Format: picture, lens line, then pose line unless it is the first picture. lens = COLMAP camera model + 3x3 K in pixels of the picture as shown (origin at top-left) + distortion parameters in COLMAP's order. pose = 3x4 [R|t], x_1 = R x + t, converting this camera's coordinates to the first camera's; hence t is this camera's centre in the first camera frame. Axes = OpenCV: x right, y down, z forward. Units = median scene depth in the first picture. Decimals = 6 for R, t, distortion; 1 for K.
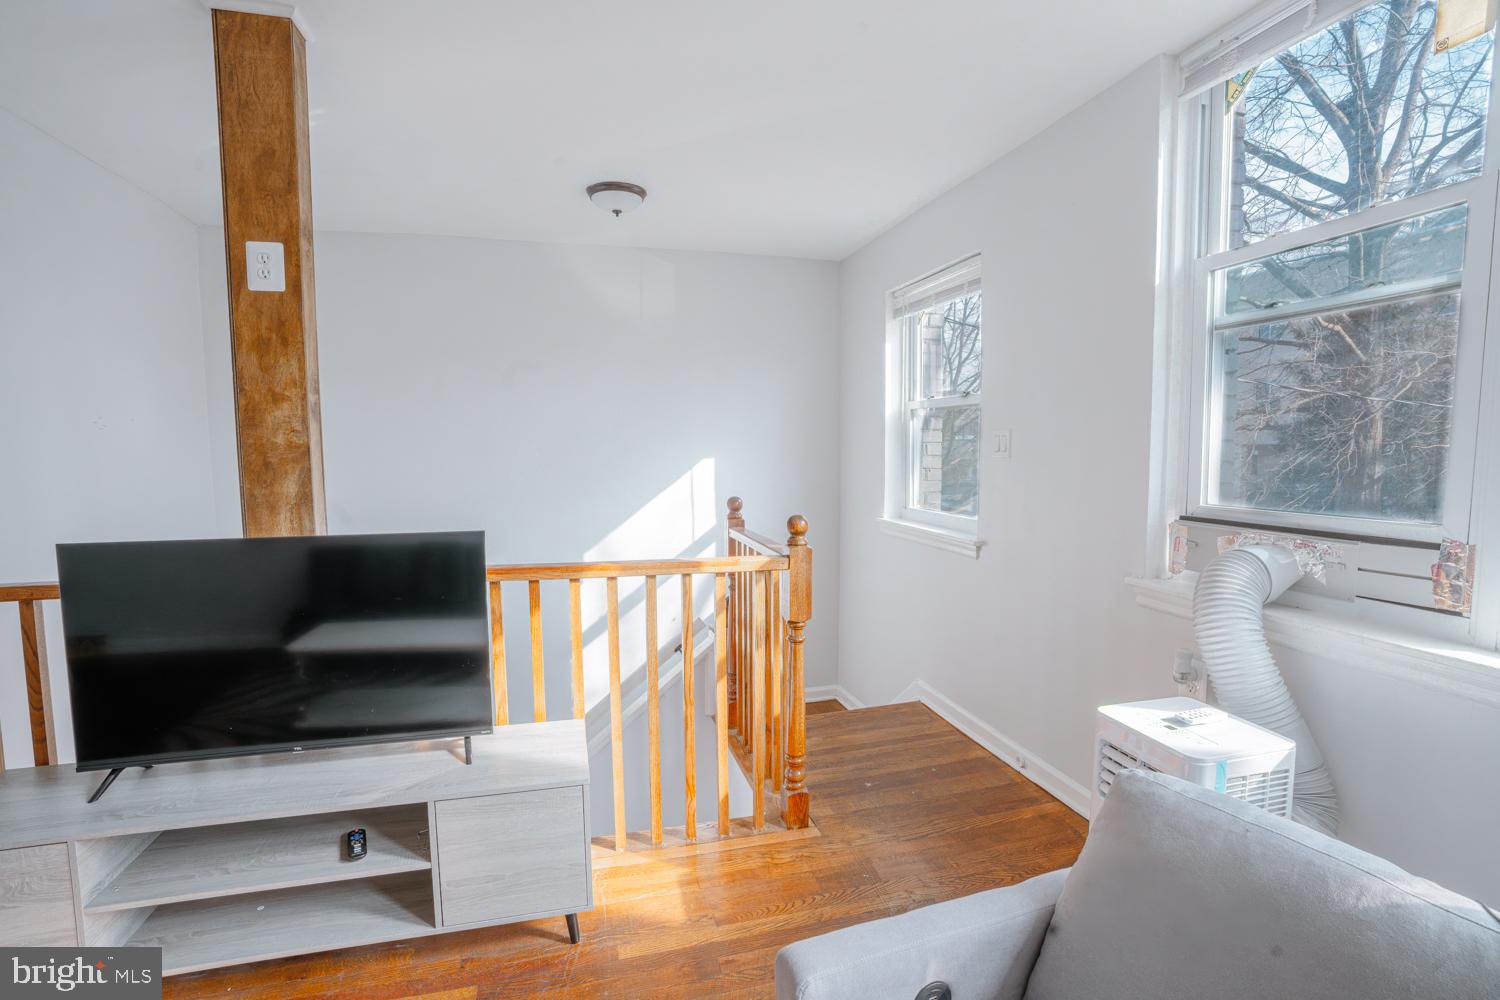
lens RADIAL K [[695.7, 0, 746.5], [0, 695.7, 504.1], [0, 0, 1]] dist [-0.029707, 0.002816]
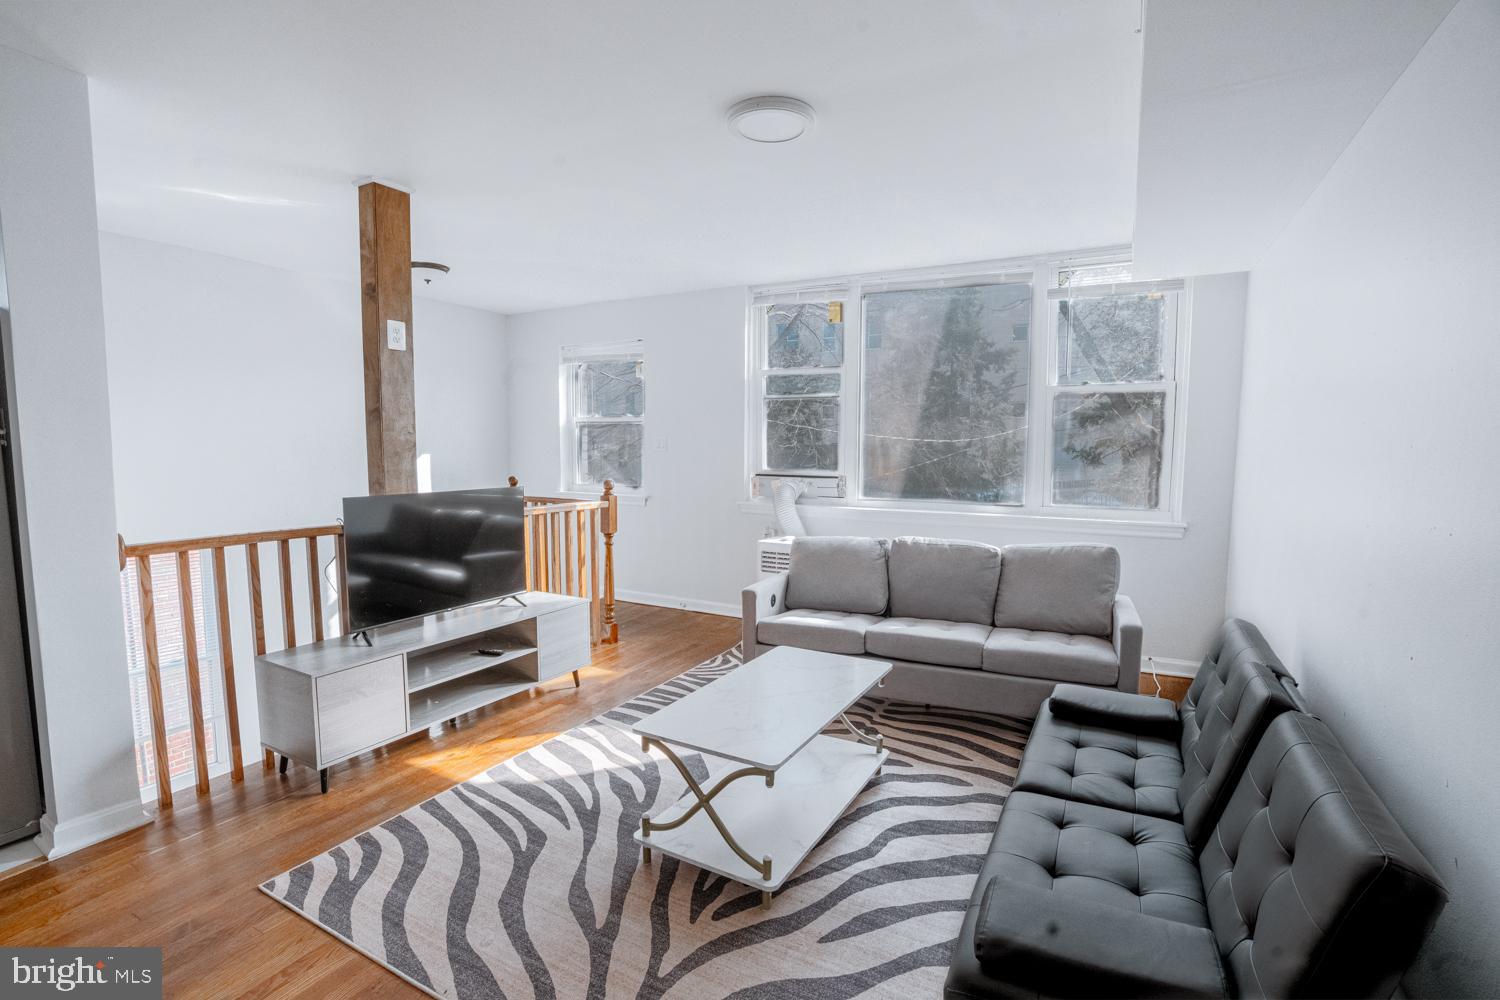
lens RADIAL K [[695.7, 0, 748.6], [0, 695.7, 503.0], [0, 0, 1]] dist [-0.029707, 0.002816]
pose [[0.695055, -0.050374, 0.717190, -0.898594], [0.048685, 0.998550, 0.022953, 0.047444], [-0.717307, 0.018963, 0.696500, -0.540707]]
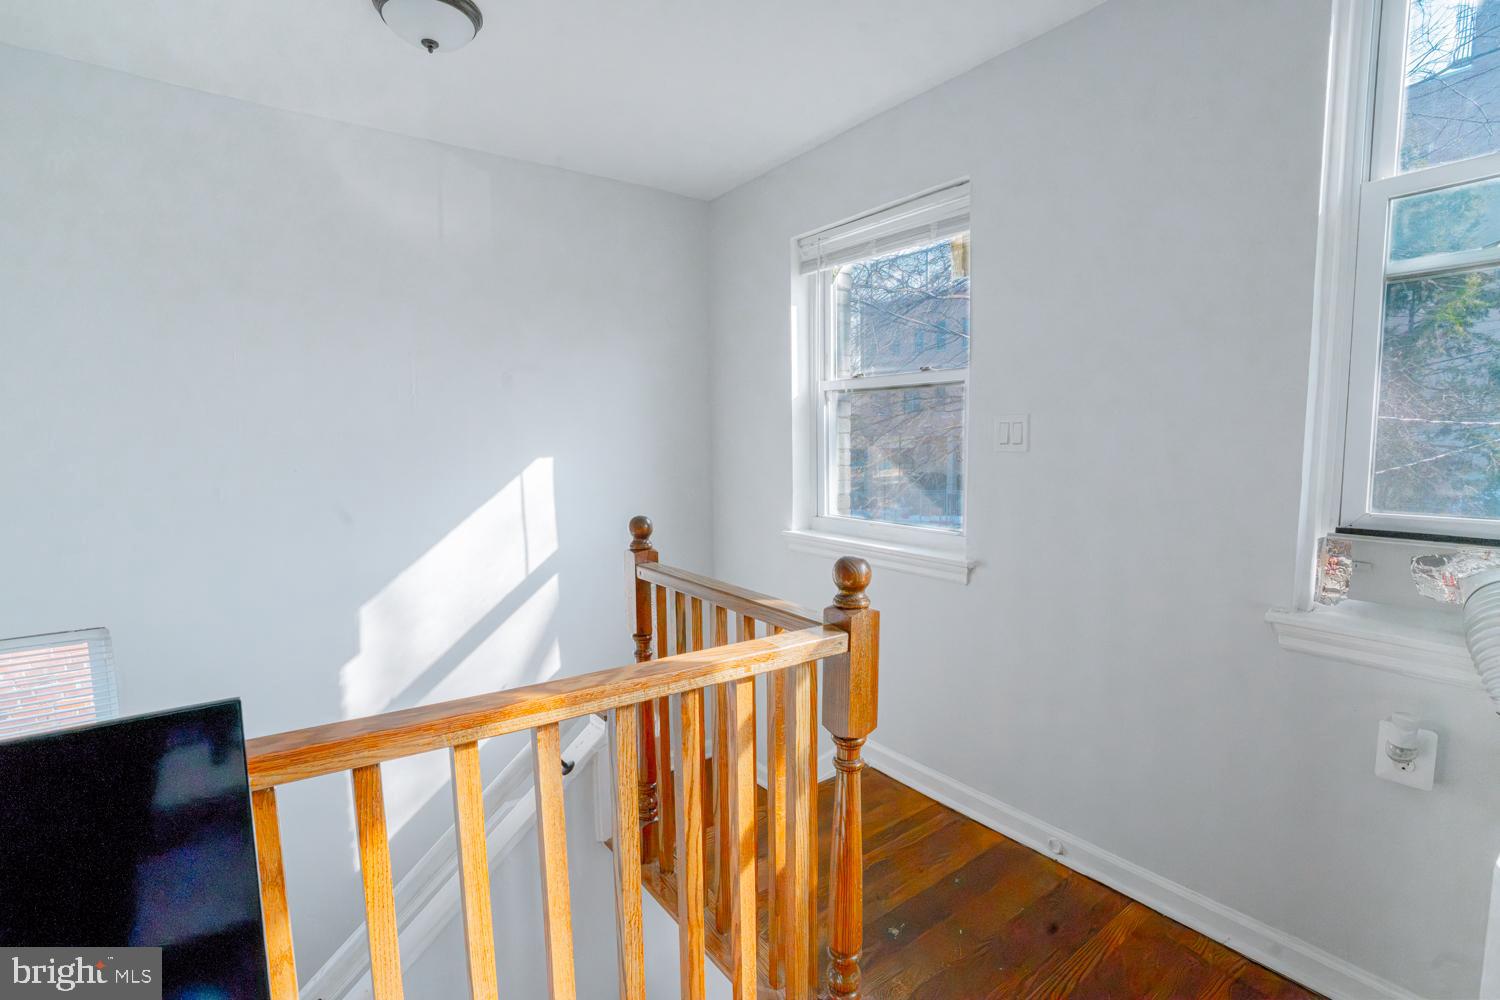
lens RADIAL K [[695.7, 0, 756.3], [0, 695.7, 509.8], [0, 0, 1]] dist [-0.029707, 0.002816]
pose [[0.931602, -0.042188, 0.361022, -0.179326], [0.036121, 0.999070, 0.023542, -0.033704], [-0.361680, -0.008891, 0.932260, 0.417186]]
